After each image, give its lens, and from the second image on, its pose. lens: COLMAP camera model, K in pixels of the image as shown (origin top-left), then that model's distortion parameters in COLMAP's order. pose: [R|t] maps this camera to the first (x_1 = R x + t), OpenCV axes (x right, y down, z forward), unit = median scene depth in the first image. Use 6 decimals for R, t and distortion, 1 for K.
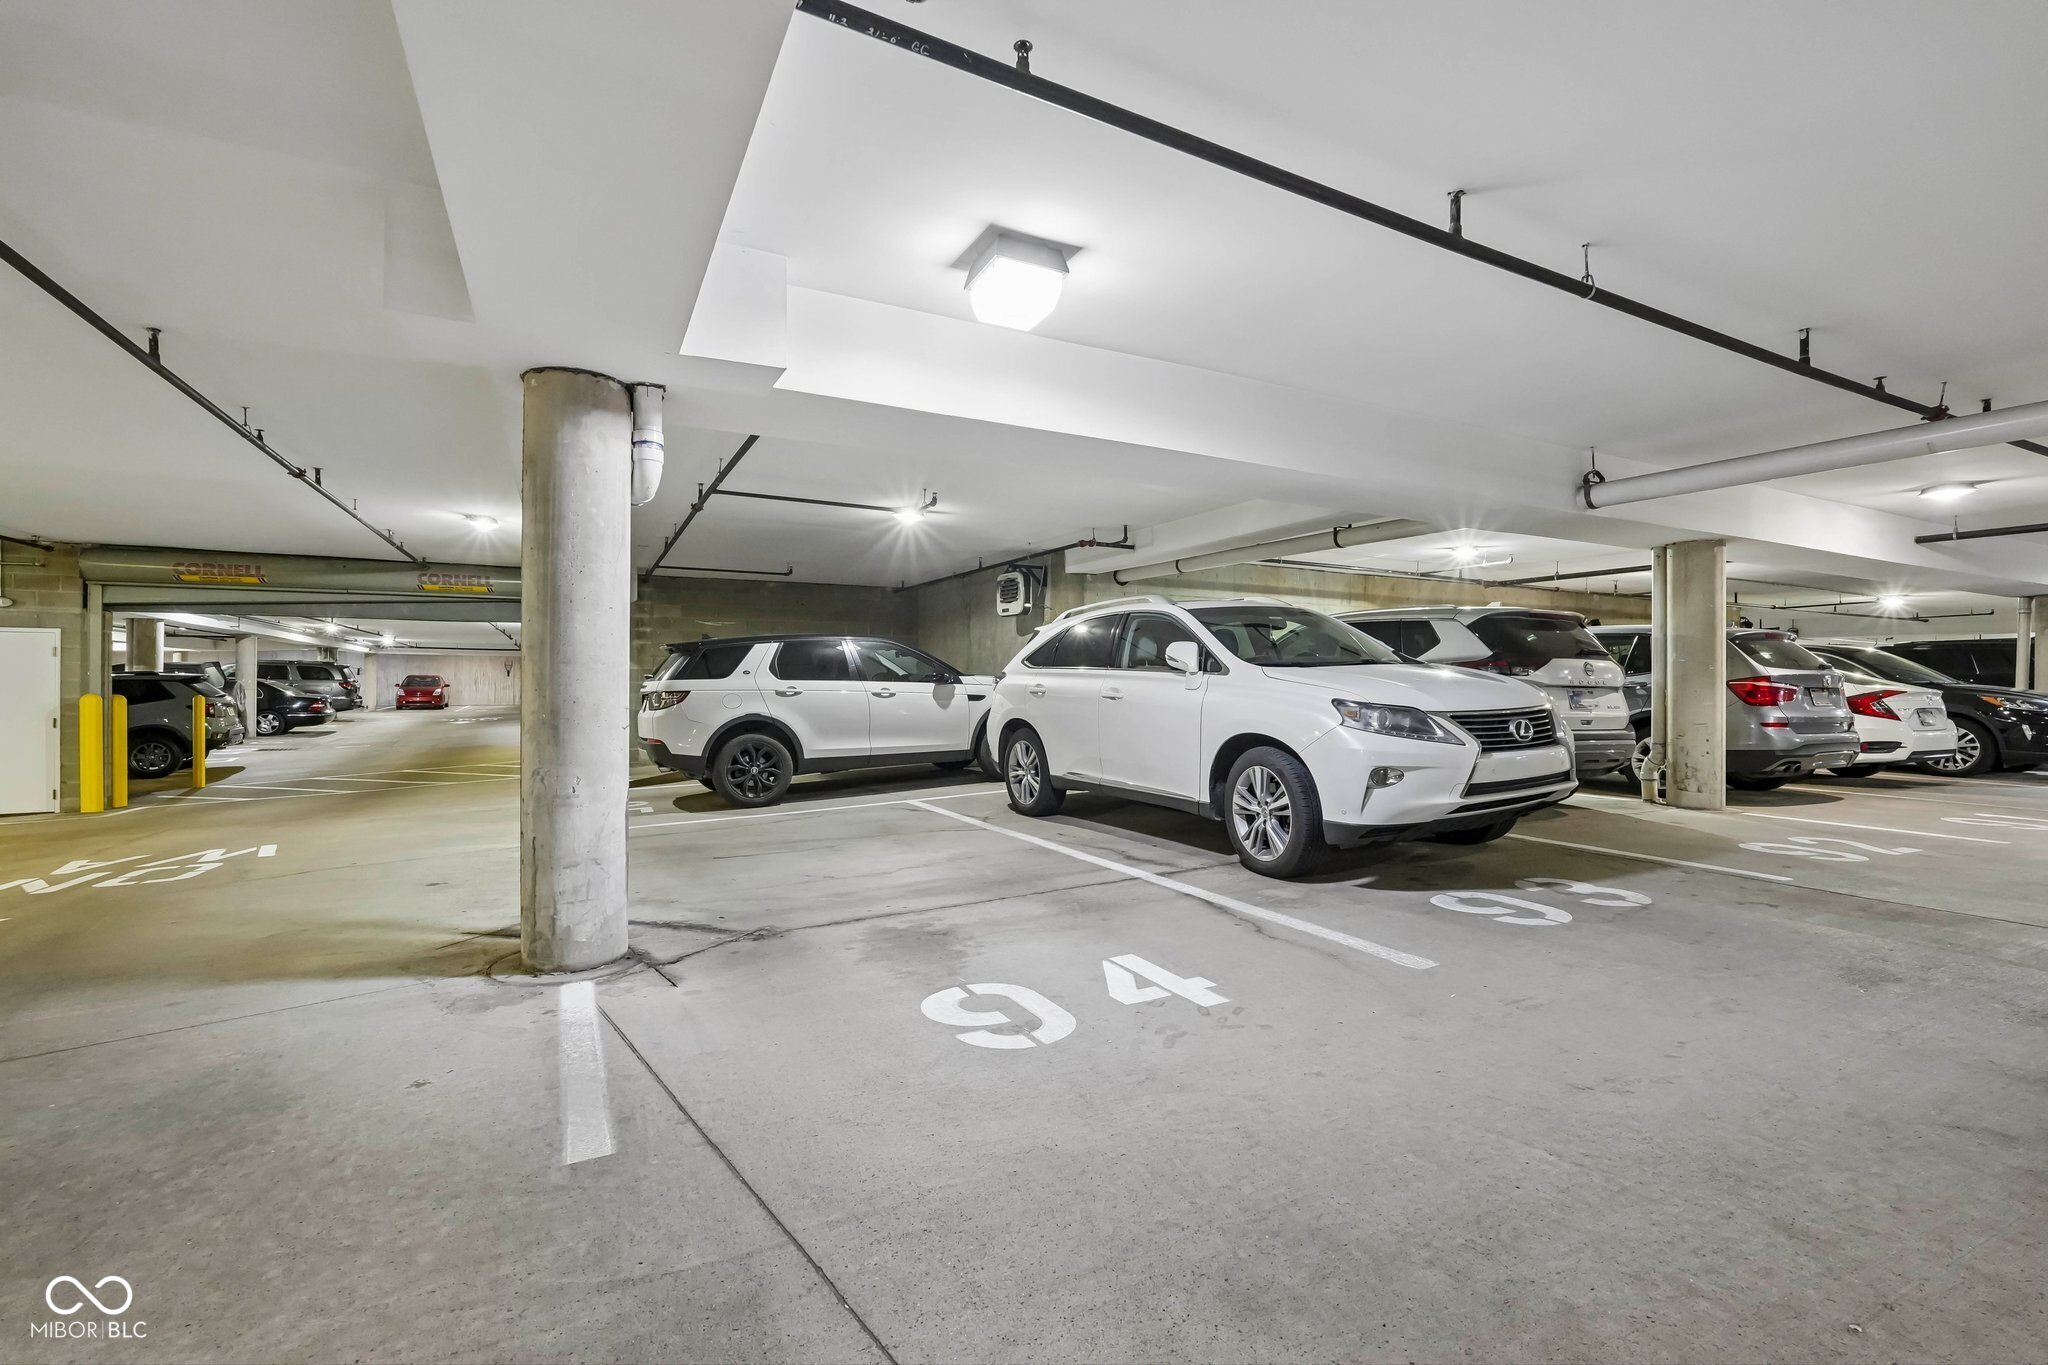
lens RADIAL K [[927.9, 0, 1026.0], [0, 927.9, 694.2], [0, 0, 1]] dist [-0.008728, 0.003180]
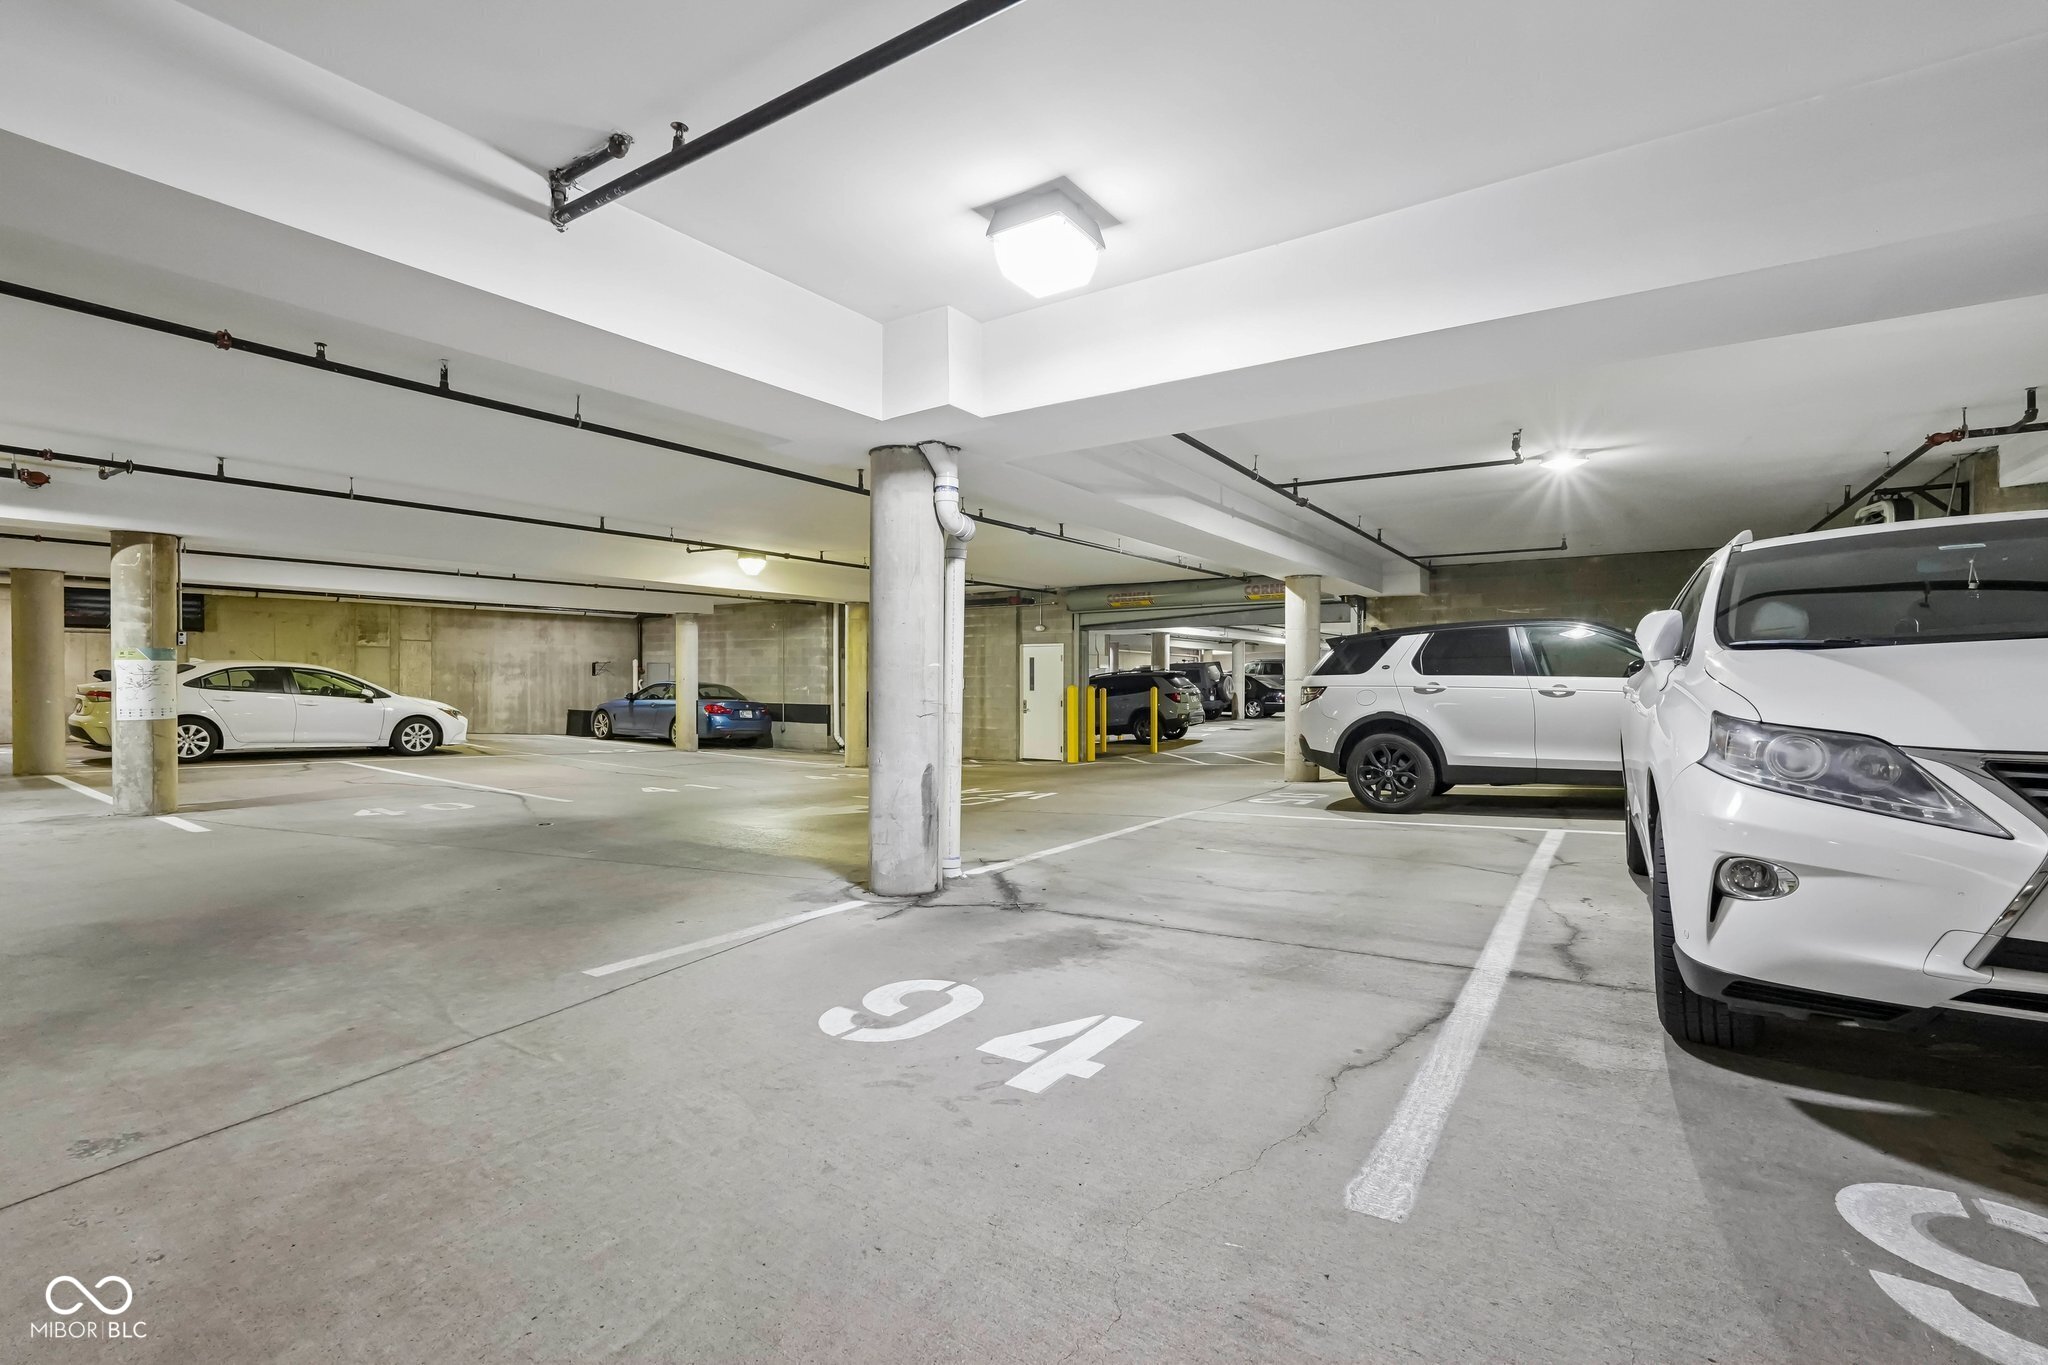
lens RADIAL K [[927.9, 0, 1026.0], [0, 927.9, 694.2], [0, 0, 1]] dist [-0.008728, 0.003180]
pose [[0.458190, 0.014678, -0.888733, 0.711387], [-0.007711, 0.999892, 0.012539, -0.010301], [0.888821, 0.001108, 0.458254, 0.501514]]
